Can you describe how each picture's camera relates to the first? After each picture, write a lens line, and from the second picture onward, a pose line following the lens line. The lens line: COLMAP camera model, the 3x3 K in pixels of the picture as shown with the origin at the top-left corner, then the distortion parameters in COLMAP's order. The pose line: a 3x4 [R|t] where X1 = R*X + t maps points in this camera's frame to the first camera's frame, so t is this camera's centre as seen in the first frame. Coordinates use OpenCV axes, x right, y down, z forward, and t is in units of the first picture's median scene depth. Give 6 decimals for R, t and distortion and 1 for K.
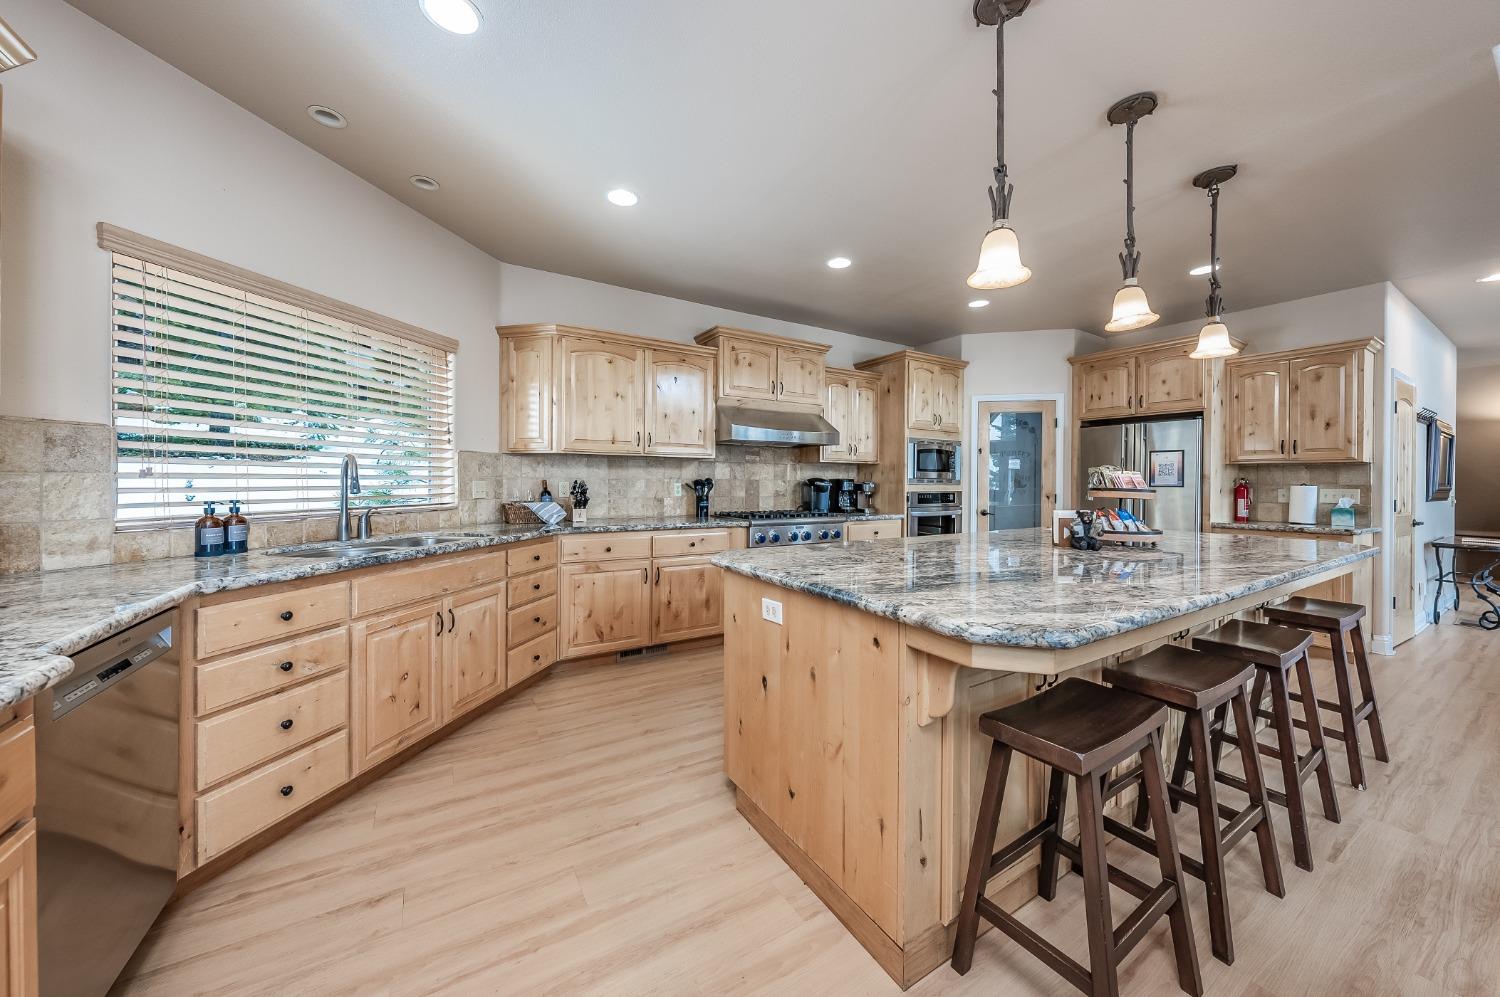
lens RADIAL K [[514.3, 0, 749.9], [0, 514.3, 485.3], [0, 0, 1]] dist [-0.005190, 0.000069]
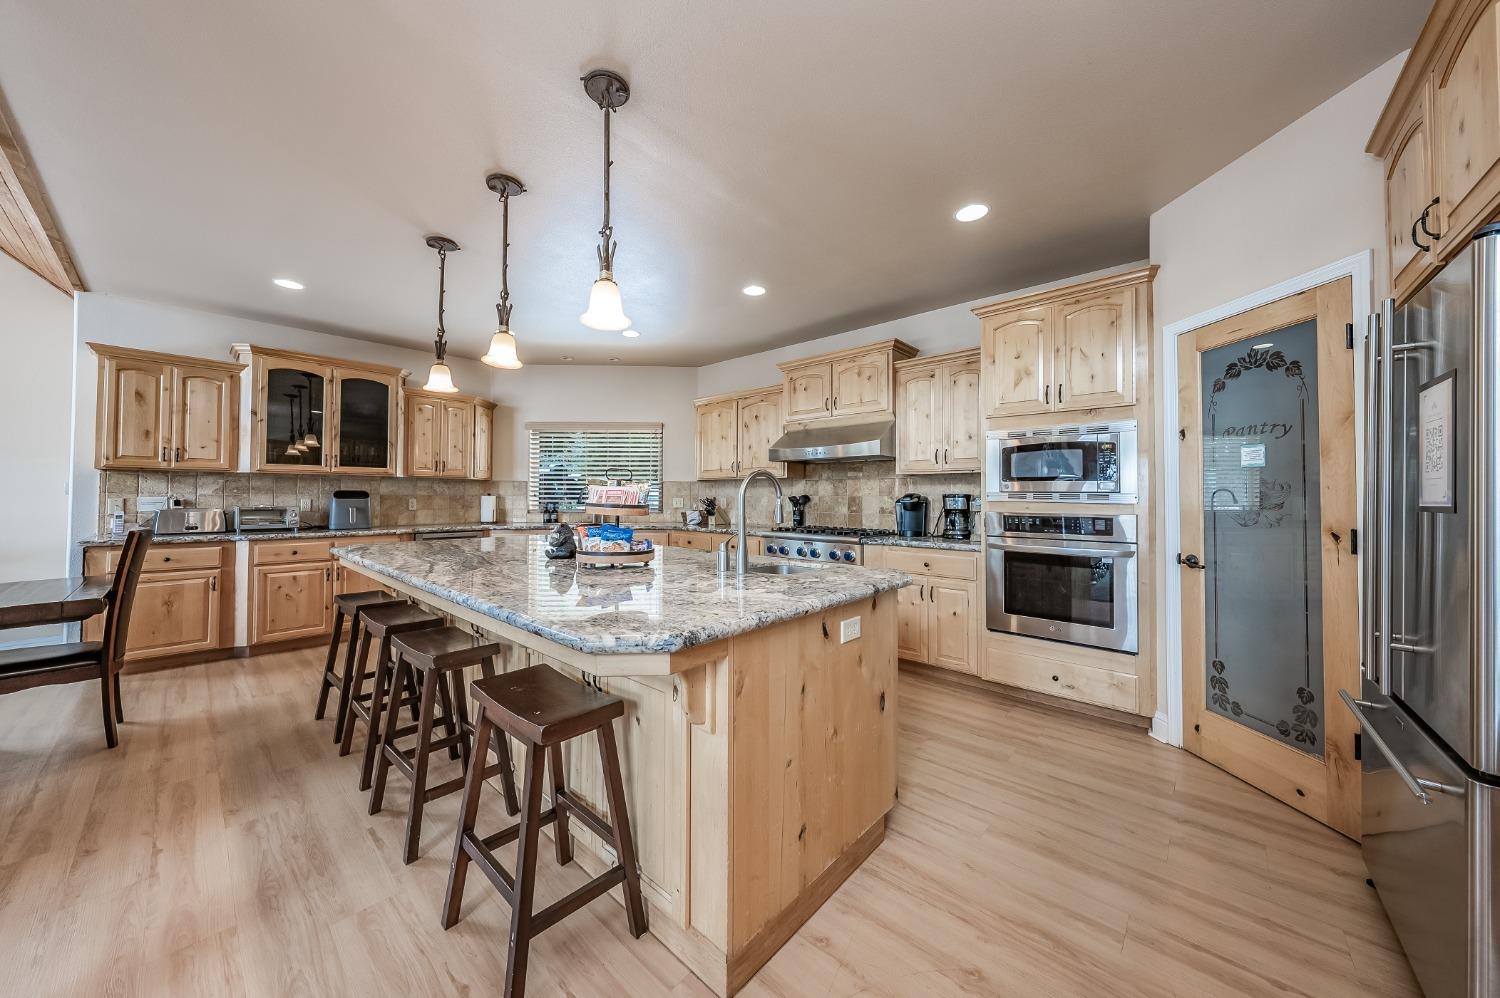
lens RADIAL K [[514.3, 0, 749.9], [0, 514.3, 485.8], [0, 0, 1]] dist [-0.005190, 0.000069]
pose [[0.285299, -0.026699, -0.958067, 0.961694], [-0.008902, 0.999495, -0.030504, 0.001333], [0.958397, 0.017231, 0.284917, 0.568360]]
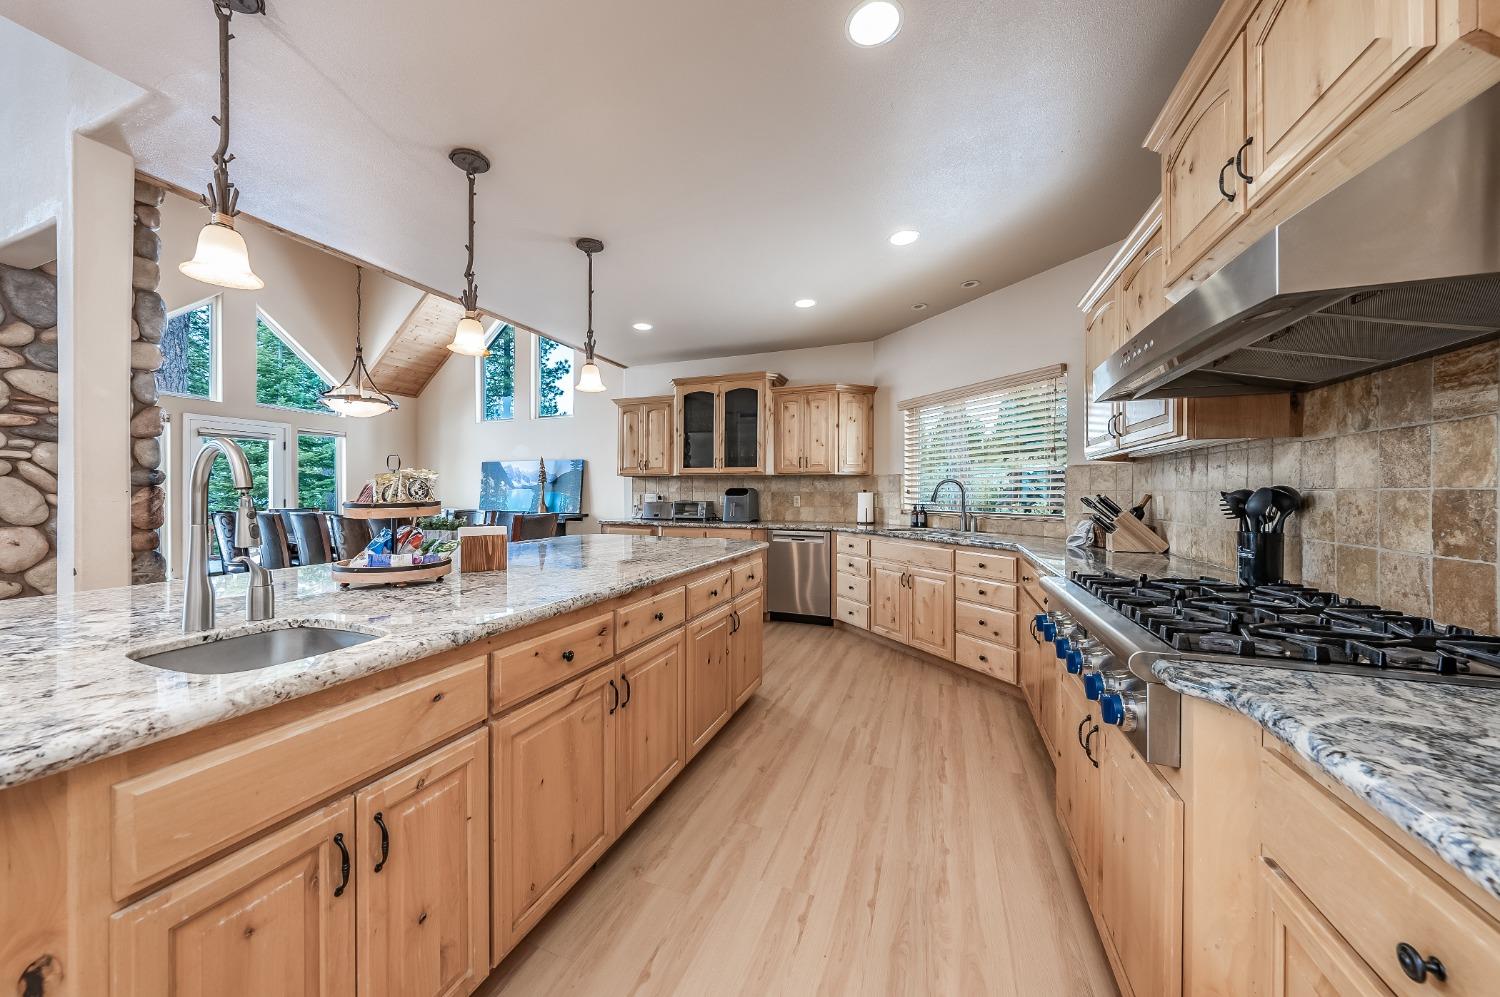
lens RADIAL K [[523.6, 0, 734.3], [0, 523.6, 493.0], [0, 0, 1]] dist [-0.001738, -0.000045]
pose [[-0.797539, -0.007762, -0.603218, 0.456102], [-0.011792, 0.999927, 0.002724, -0.005897], [0.603153, 0.009285, -0.797572, 1.067392]]
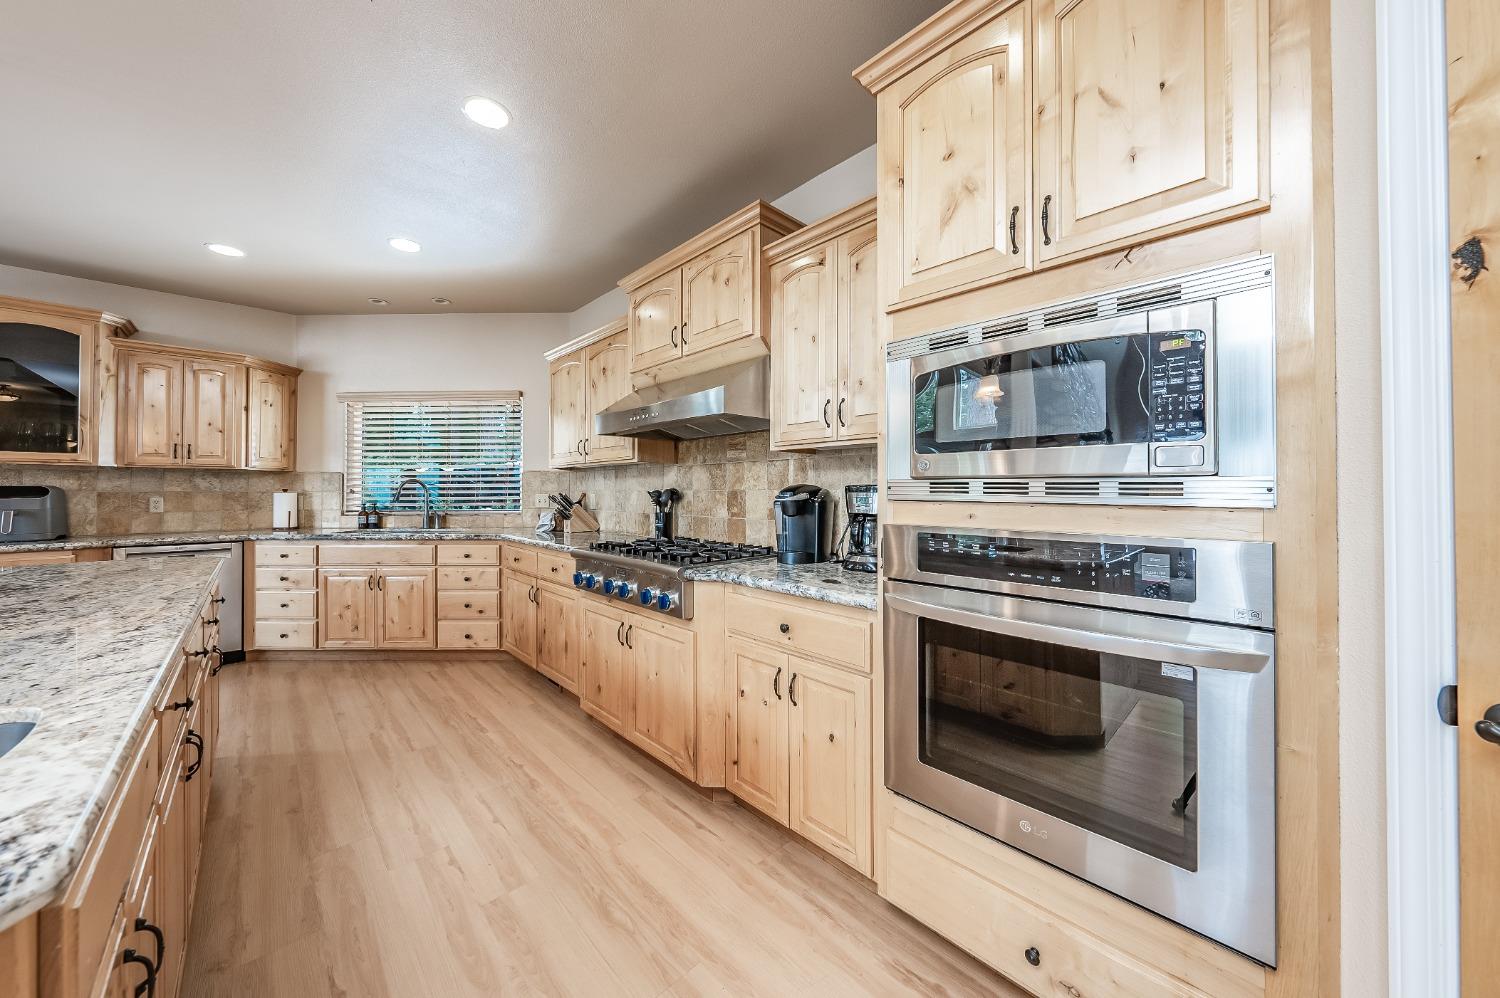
lens RADIAL K [[514.3, 0, 749.9], [0, 514.3, 485.8], [0, 0, 1]] dist [-0.005190, 0.000069]
pose [[0.215564, -0.018236, -0.976319, 0.648027], [-0.004533, 0.999796, -0.019675, -0.004356], [0.976479, 0.008667, 0.215437, 0.954927]]
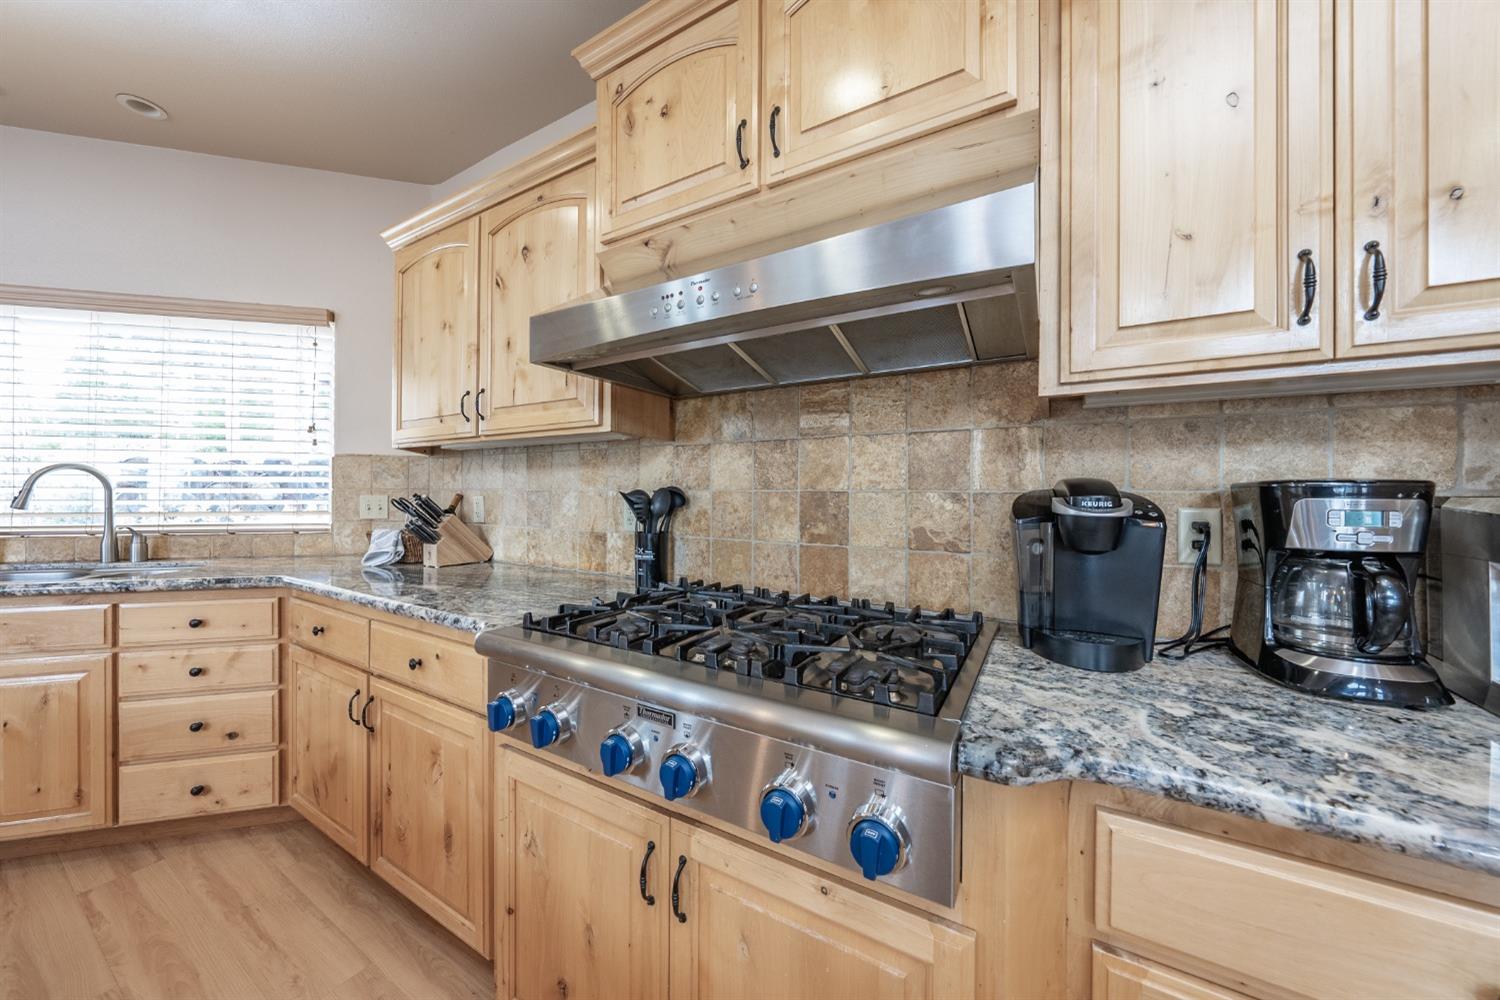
lens RADIAL K [[509.0, 0, 752.1], [0, 509.0, 492.7], [0, 0, 1]] dist [-0.005398, 0.000250]
pose [[0.471719, -0.007590, -0.881716, 0.278365], [-0.008853, 0.999872, -0.013344, -0.005412], [0.881704, 0.014101, 0.471592, 0.879931]]
